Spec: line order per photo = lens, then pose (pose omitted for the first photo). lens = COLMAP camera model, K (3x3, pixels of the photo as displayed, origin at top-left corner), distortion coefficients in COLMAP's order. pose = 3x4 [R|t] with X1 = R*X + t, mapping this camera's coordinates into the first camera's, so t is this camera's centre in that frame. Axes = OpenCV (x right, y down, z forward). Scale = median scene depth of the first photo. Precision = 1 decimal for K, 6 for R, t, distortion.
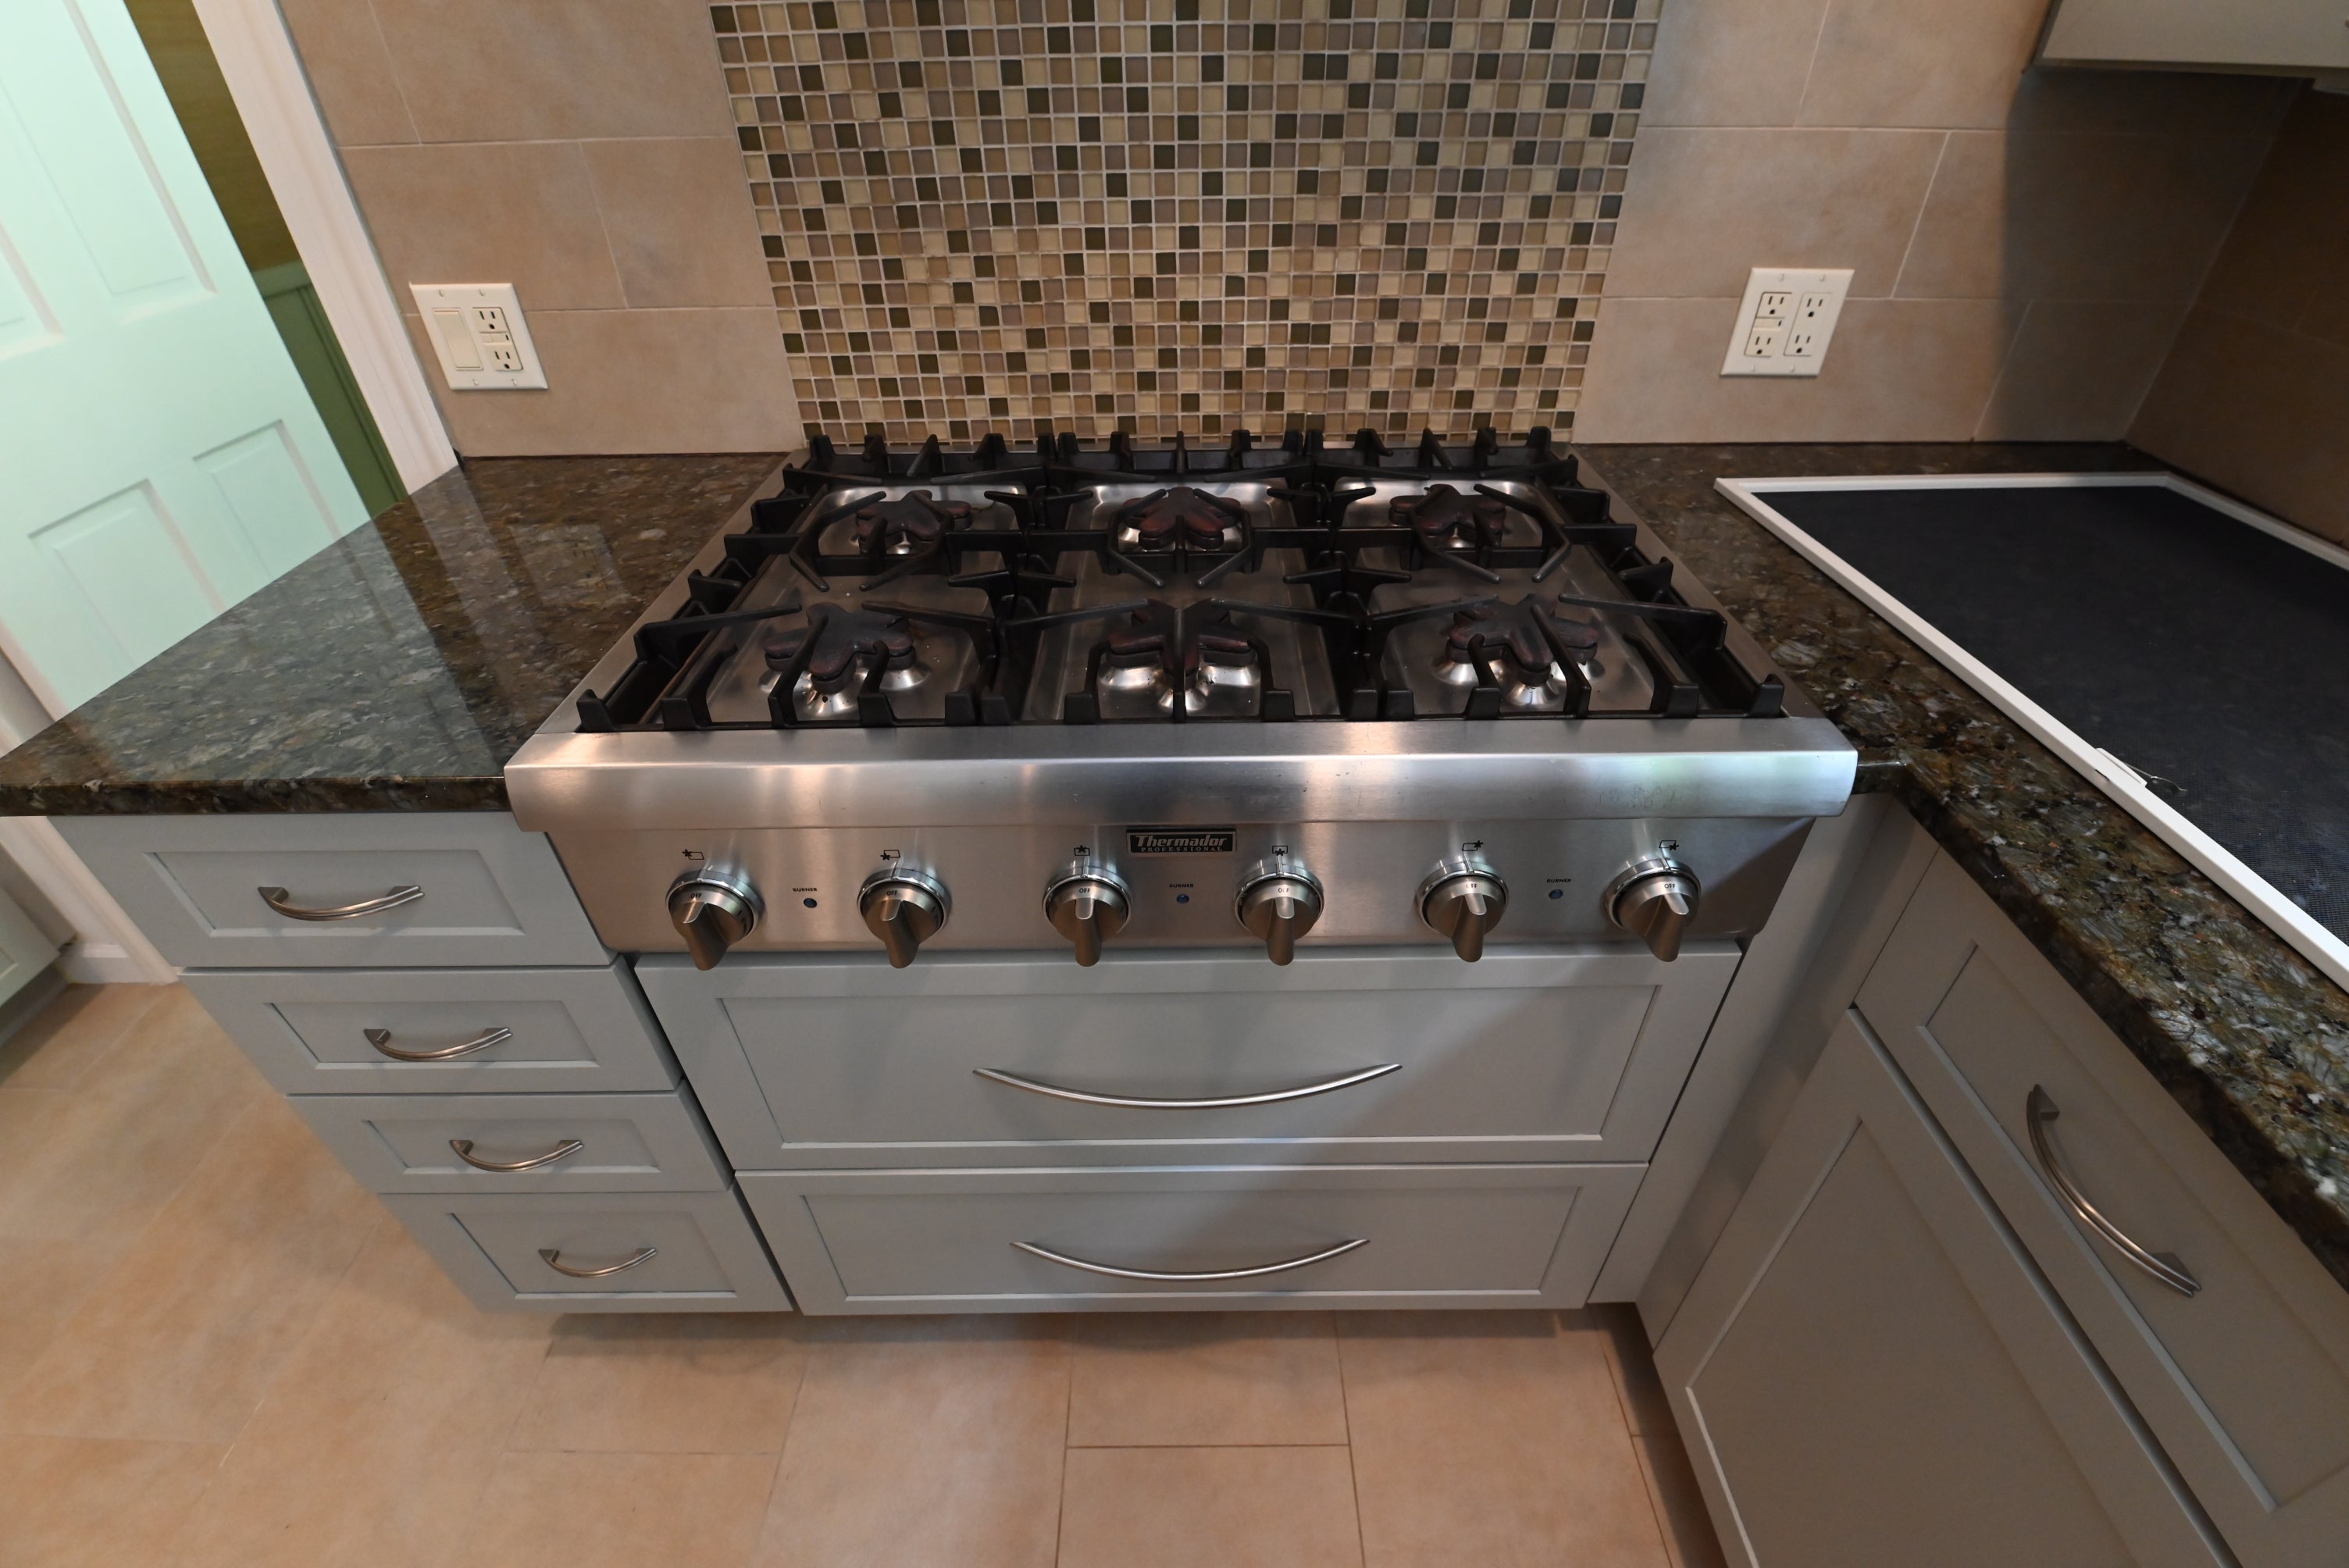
lens RADIAL K [[998.8, 0, 1209.7], [0, 998.8, 778.1], [0, 0, 1]] dist [-0.008742, -0.011147]
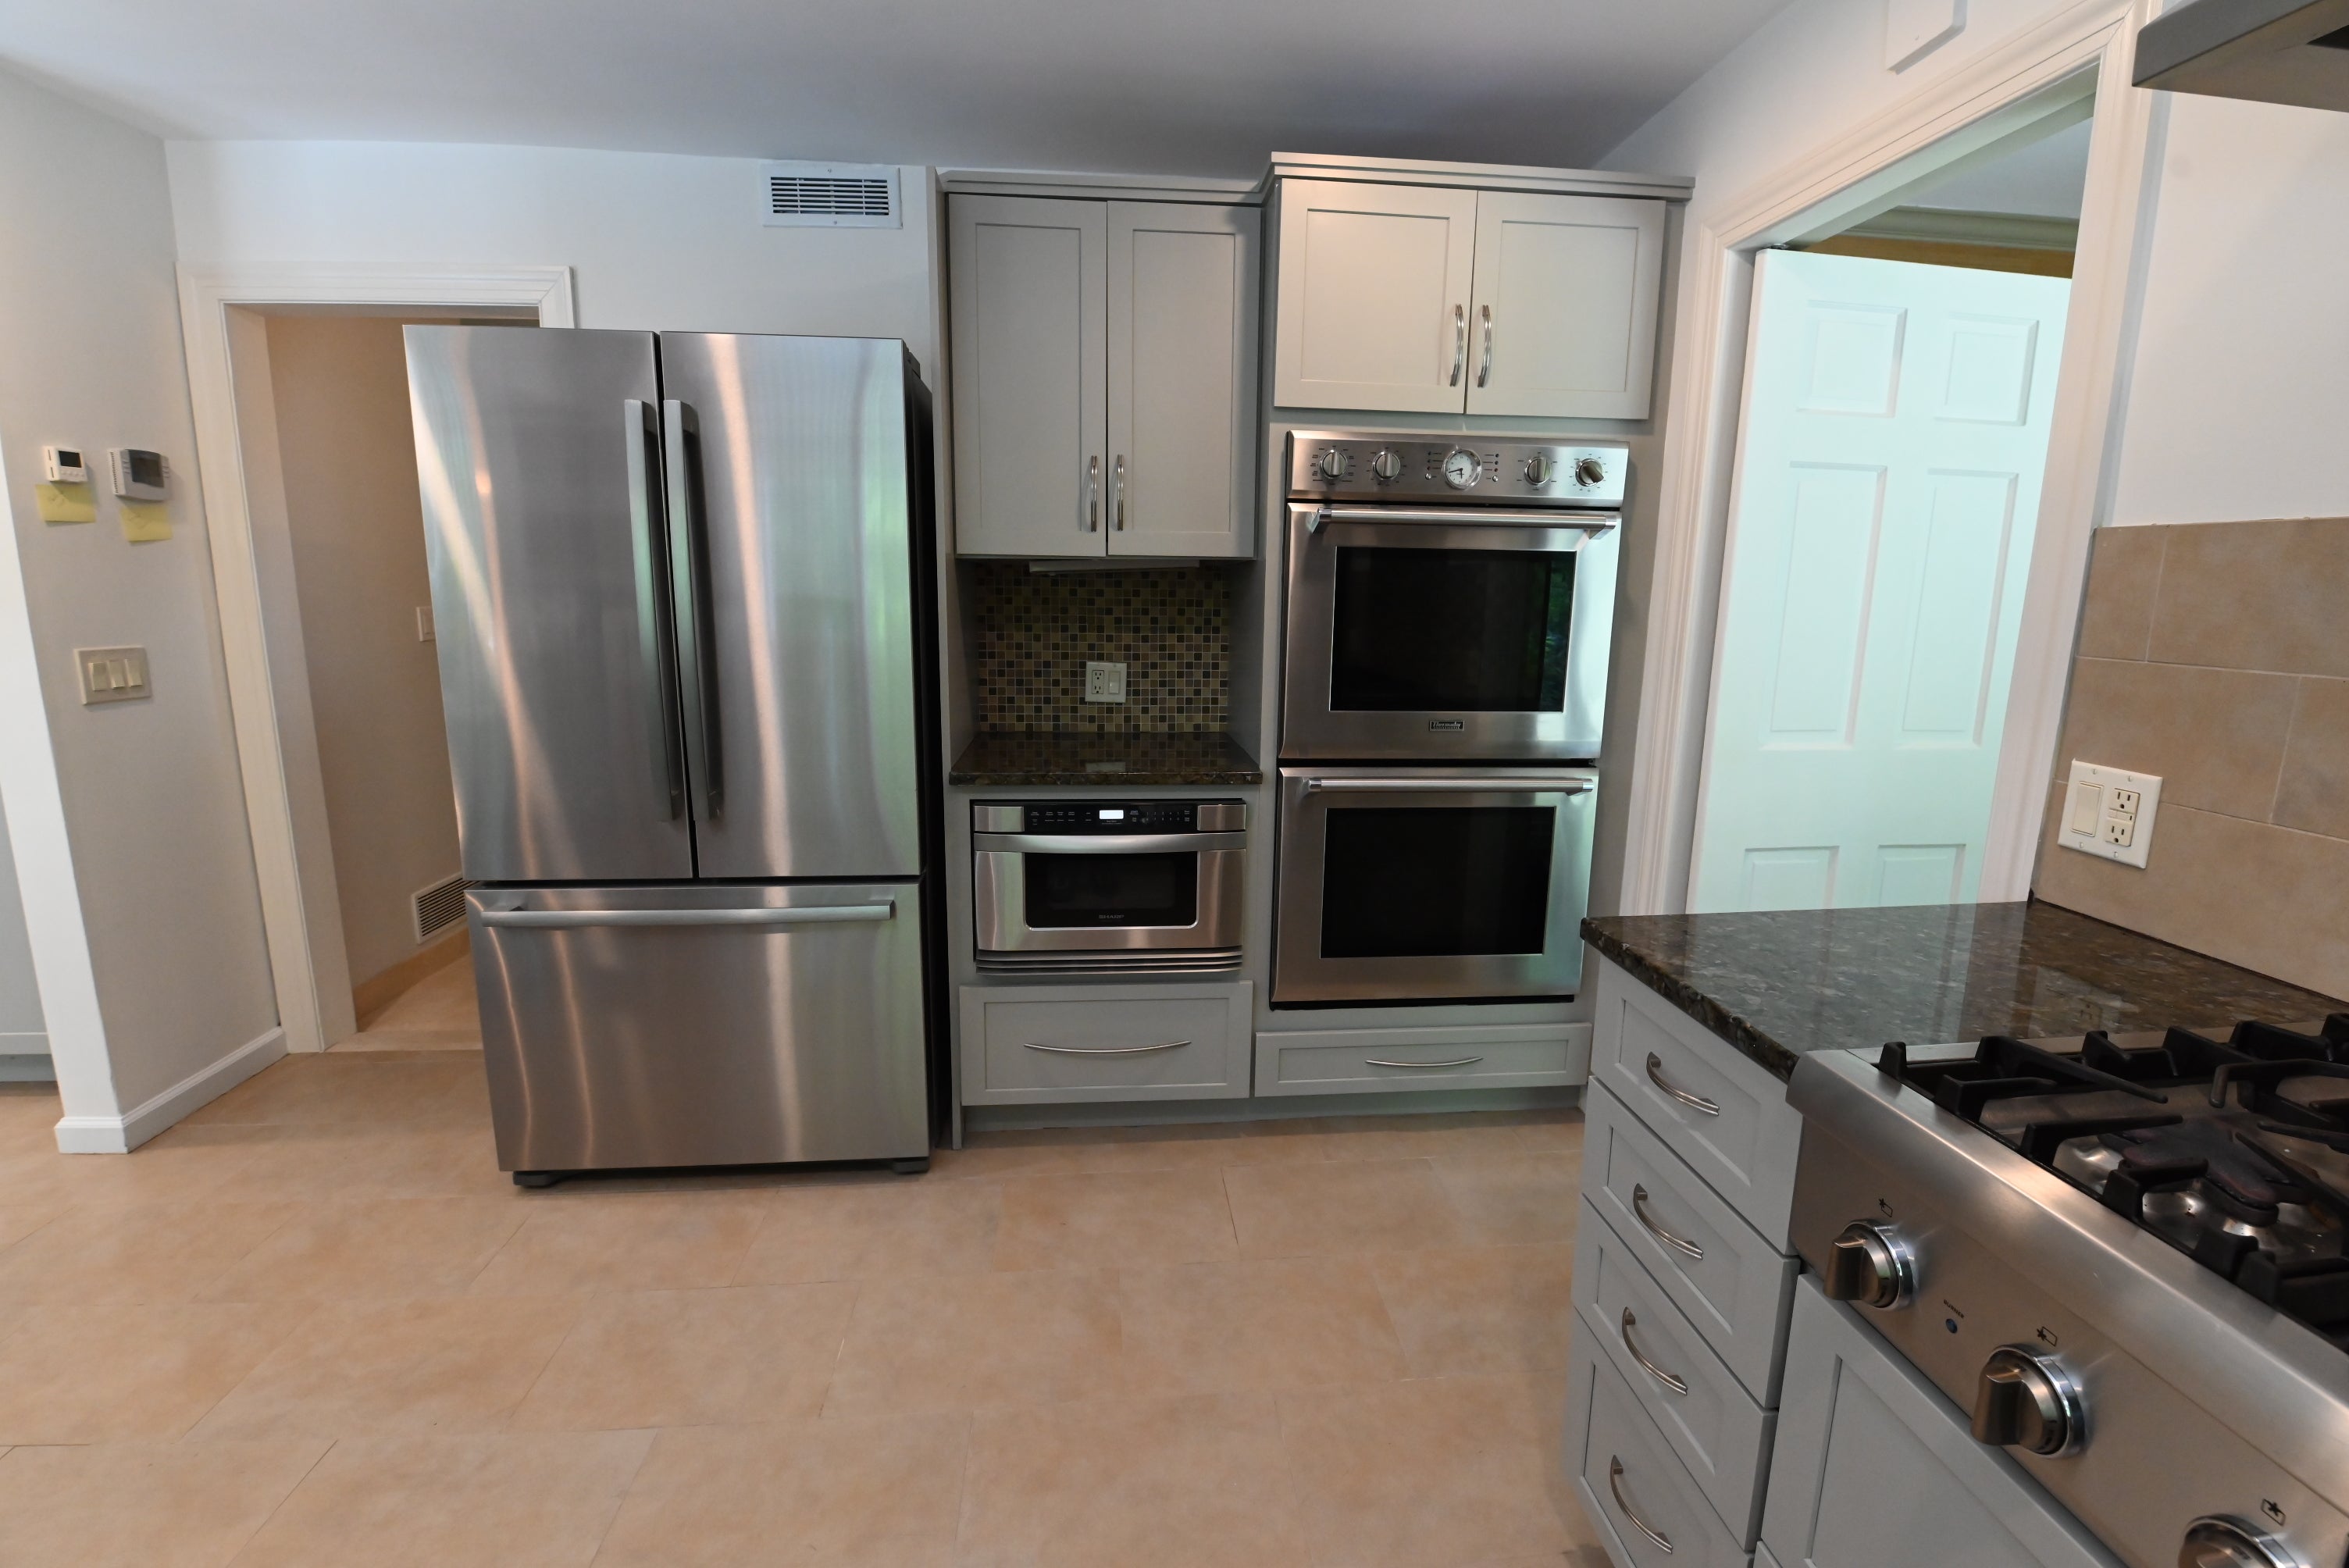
lens RADIAL K [[1007.0, 0, 1185.9], [0, 1007.0, 769.7], [0, 0, 1]] dist [-0.016505, -0.005669]
pose [[0.084195, 0.177212, -0.980565, 0.267469], [-0.598187, 0.796000, 0.092494, 0.035612], [0.796921, 0.578774, 0.173026, -0.052949]]
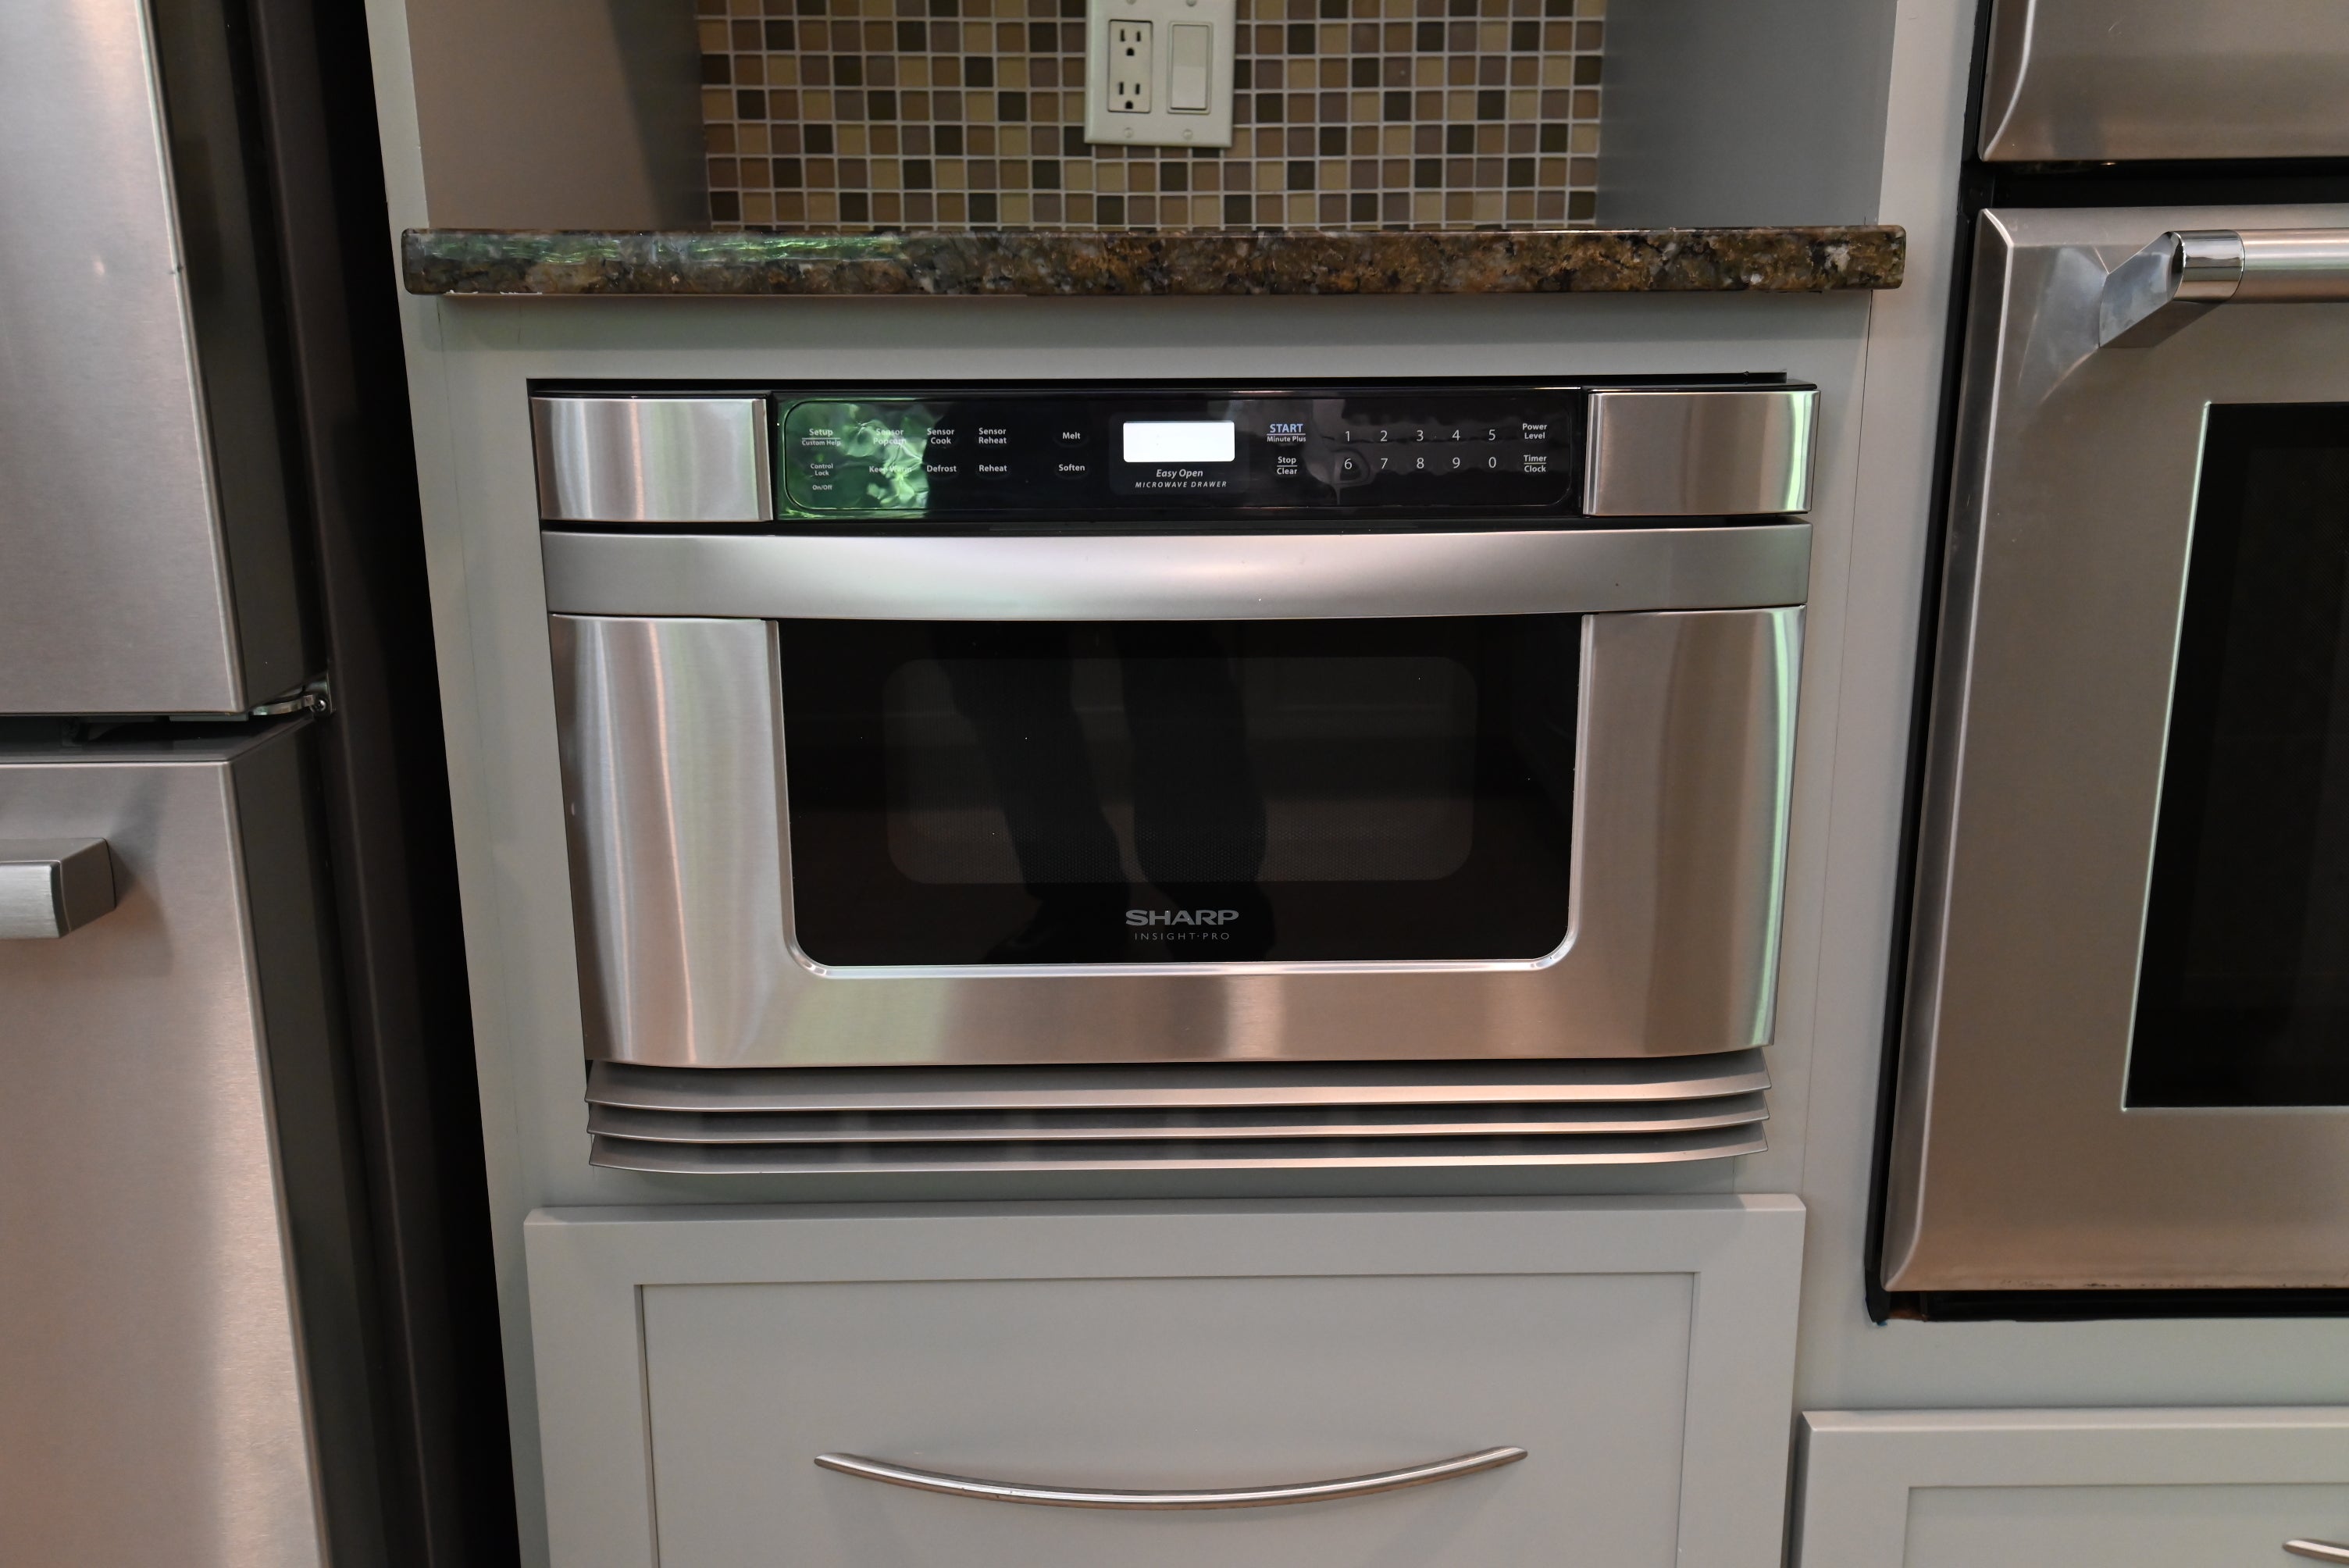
lens RADIAL K [[1956.5, 0, 1178.5], [0, 1956.5, 754.7], [0, 0, 1]] dist [0.025793, -0.001237]
pose [[0.008847, 0.242270, -0.970169, -0.889103], [-0.582576, 0.789794, 0.191914, 0.334923], [0.812728, 0.563499, 0.148128, 0.185415]]
